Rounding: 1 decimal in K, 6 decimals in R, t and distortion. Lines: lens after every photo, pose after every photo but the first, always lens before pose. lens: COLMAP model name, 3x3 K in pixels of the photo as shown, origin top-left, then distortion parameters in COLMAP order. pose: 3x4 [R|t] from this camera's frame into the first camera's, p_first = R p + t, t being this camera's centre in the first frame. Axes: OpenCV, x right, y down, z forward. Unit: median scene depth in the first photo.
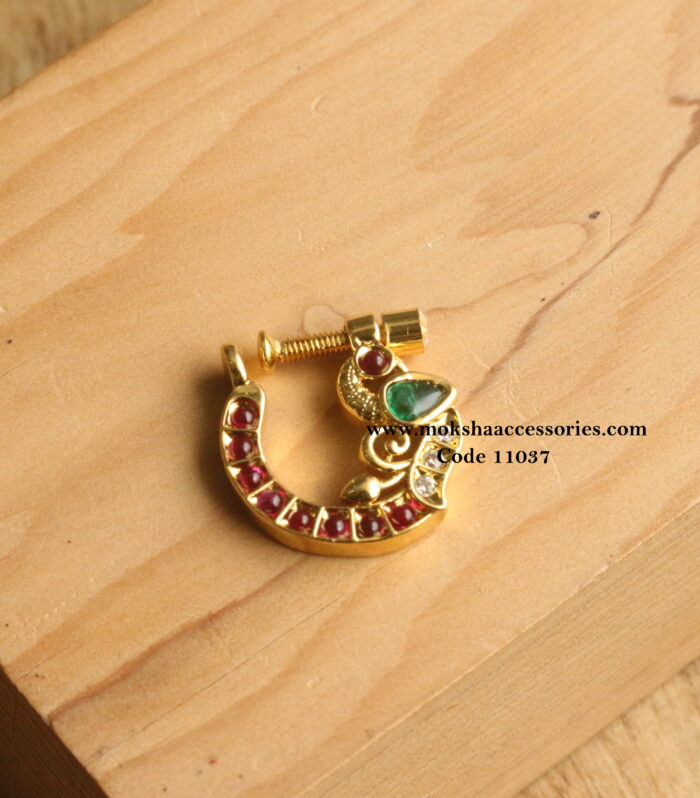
lens RADIAL K [[3436.0, 0, 350.0], [0, 3436.0, 399.0], [0, 0, 1]] dist [0.028400, -4.511201]
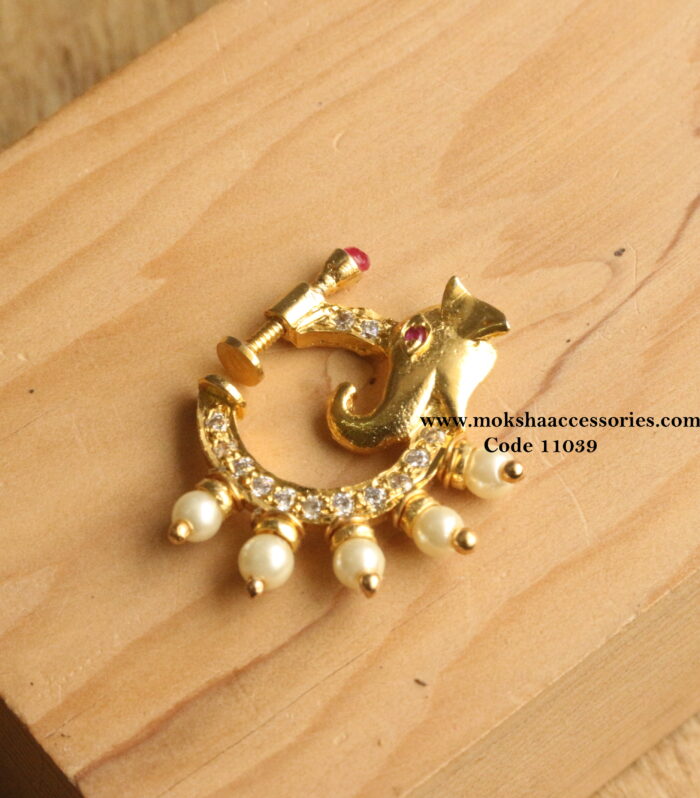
lens RADIAL K [[3436.0, 0, 350.0], [0, 3436.0, 399.0], [0, 0, 1]] dist [0.028400, -4.511201]
pose [[0.999830, -0.011811, -0.014140, 0.007144], [0.012294, 0.999325, 0.034631, -0.047936], [0.013722, -0.034799, 0.999300, 0.007993]]
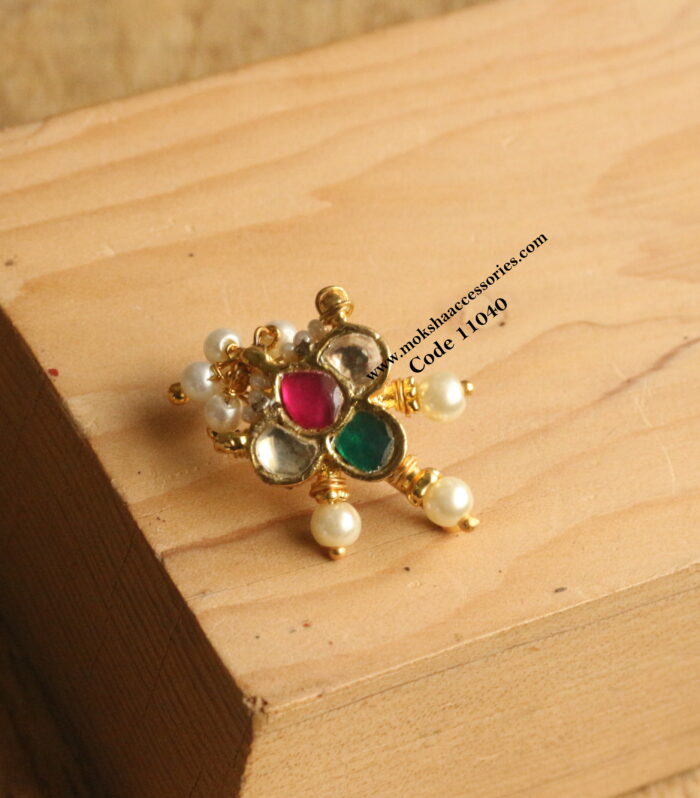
lens RADIAL K [[3436.0, 0, 350.0], [0, 3436.0, 399.0], [0, 0, 1]] dist [0.028400, -4.511201]
pose [[0.974249, 0.225071, -0.013508, -0.026801], [-0.222434, 0.949571, -0.220994, 0.250848], [-0.036913, 0.218308, 0.975182, -0.030247]]
